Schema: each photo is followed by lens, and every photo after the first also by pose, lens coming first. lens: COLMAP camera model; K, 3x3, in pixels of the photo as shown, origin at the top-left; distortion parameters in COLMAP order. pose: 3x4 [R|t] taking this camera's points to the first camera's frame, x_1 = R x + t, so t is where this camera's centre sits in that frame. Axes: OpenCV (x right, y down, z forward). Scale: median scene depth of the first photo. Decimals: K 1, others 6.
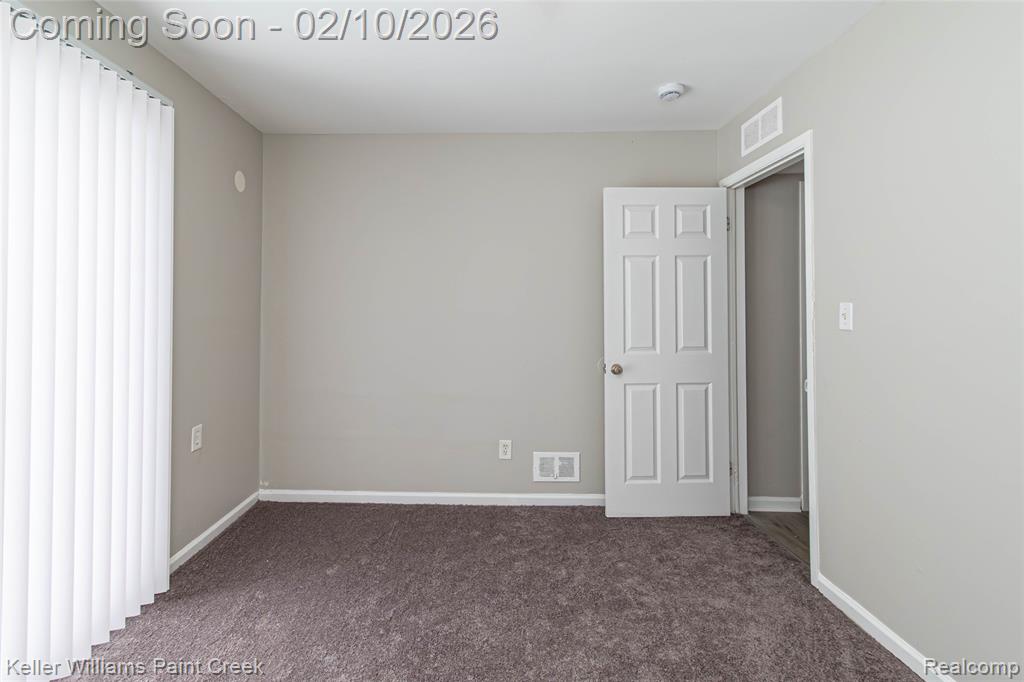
lens RADIAL K [[490.6, 0, 510.4], [0, 490.6, 316.3], [0, 0, 1]] dist [-0.000055, 0.000116]
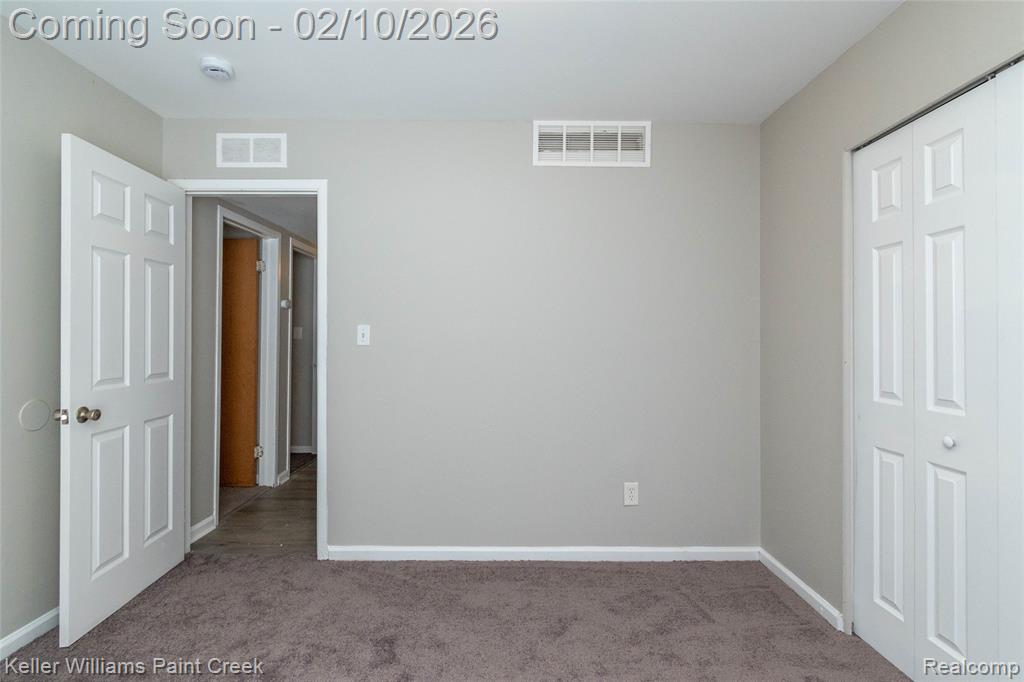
lens RADIAL K [[456.5, 0, 512.5], [0, 456.5, 345.3], [0, 0, 1]] dist [0.002525, -0.000134]
pose [[0.038085, -0.017024, 0.999129, -0.409751], [0.006356, 0.999839, 0.016794, 0.006971], [-0.999254, 0.005711, 0.038187, 0.422778]]
